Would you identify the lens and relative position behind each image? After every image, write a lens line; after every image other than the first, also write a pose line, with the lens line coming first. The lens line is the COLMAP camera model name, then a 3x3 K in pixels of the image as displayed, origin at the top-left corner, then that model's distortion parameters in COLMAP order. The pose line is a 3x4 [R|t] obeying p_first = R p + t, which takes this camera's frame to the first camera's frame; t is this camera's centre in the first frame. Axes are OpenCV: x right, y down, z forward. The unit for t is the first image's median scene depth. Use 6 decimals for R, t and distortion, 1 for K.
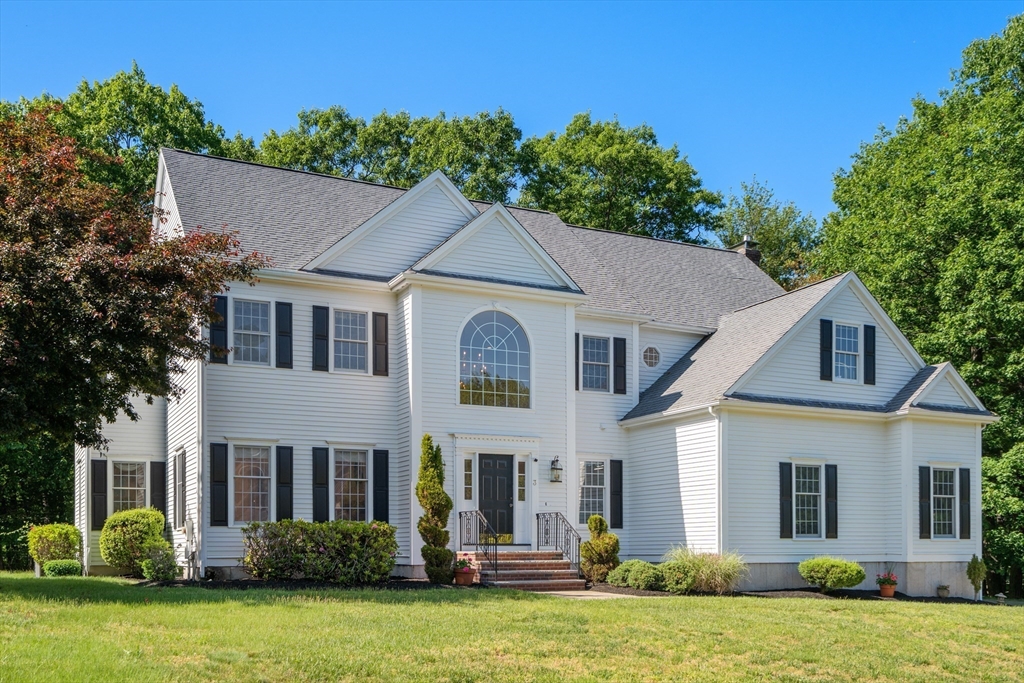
lens RADIAL K [[941.5, 0, 512.0], [0, 941.5, 341.5], [0, 0, 1]] dist [0.029786, -0.003771]
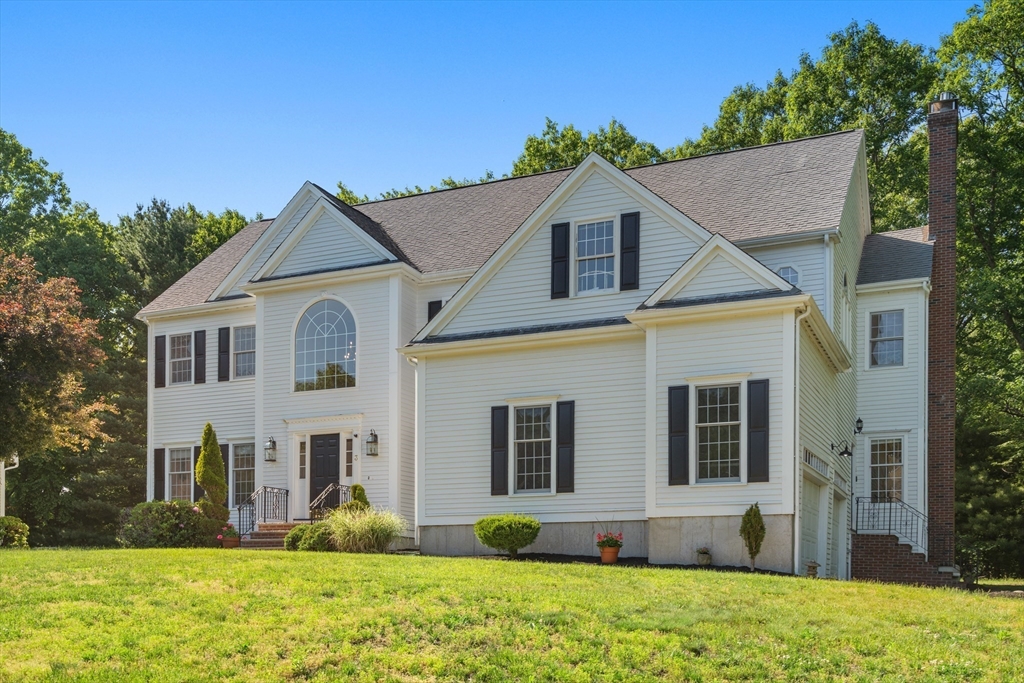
lens RADIAL K [[1040.5, 0, 512.0], [0, 1040.5, 341.5], [0, 0, 1]] dist [0.002983, 0.004161]
pose [[0.634989, -0.176425, -0.752105, 0.995579], [0.152691, 0.983029, -0.101680, 0.165918], [0.757281, -0.050274, 0.651152, 0.402514]]
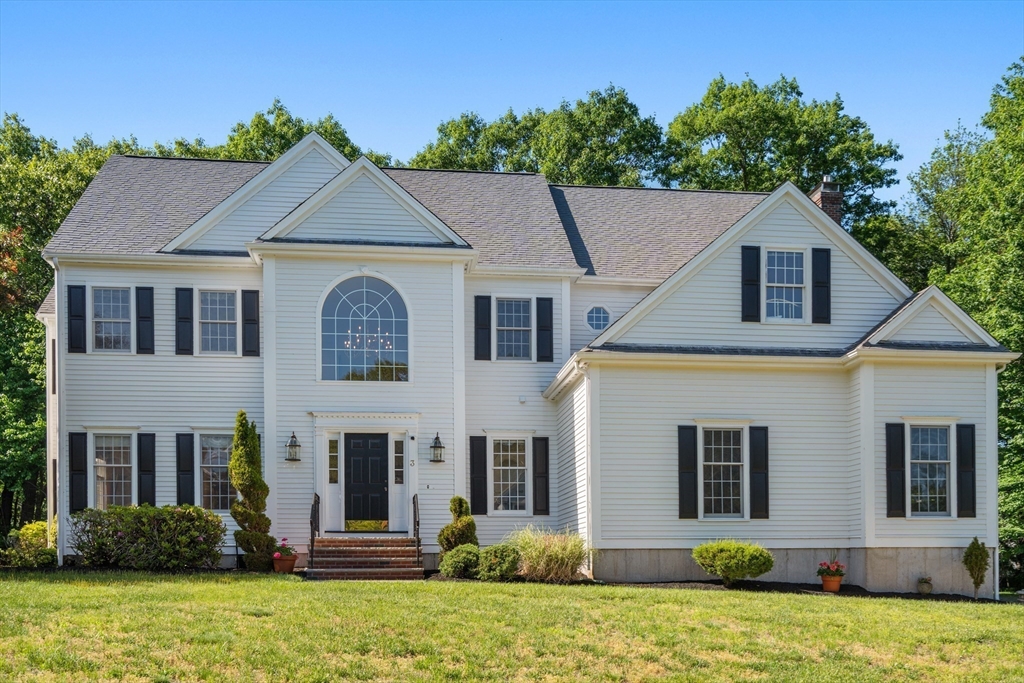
lens RADIAL K [[943.5, 0, 510.8], [0, 943.5, 366.9], [0, 0, 1]] dist [0.013054, 0.007461]
pose [[0.944562, -0.071013, -0.320560, 0.405431], [0.072314, 0.997351, -0.007860, 0.072710], [0.320269, -0.015756, 0.947195, 0.184951]]
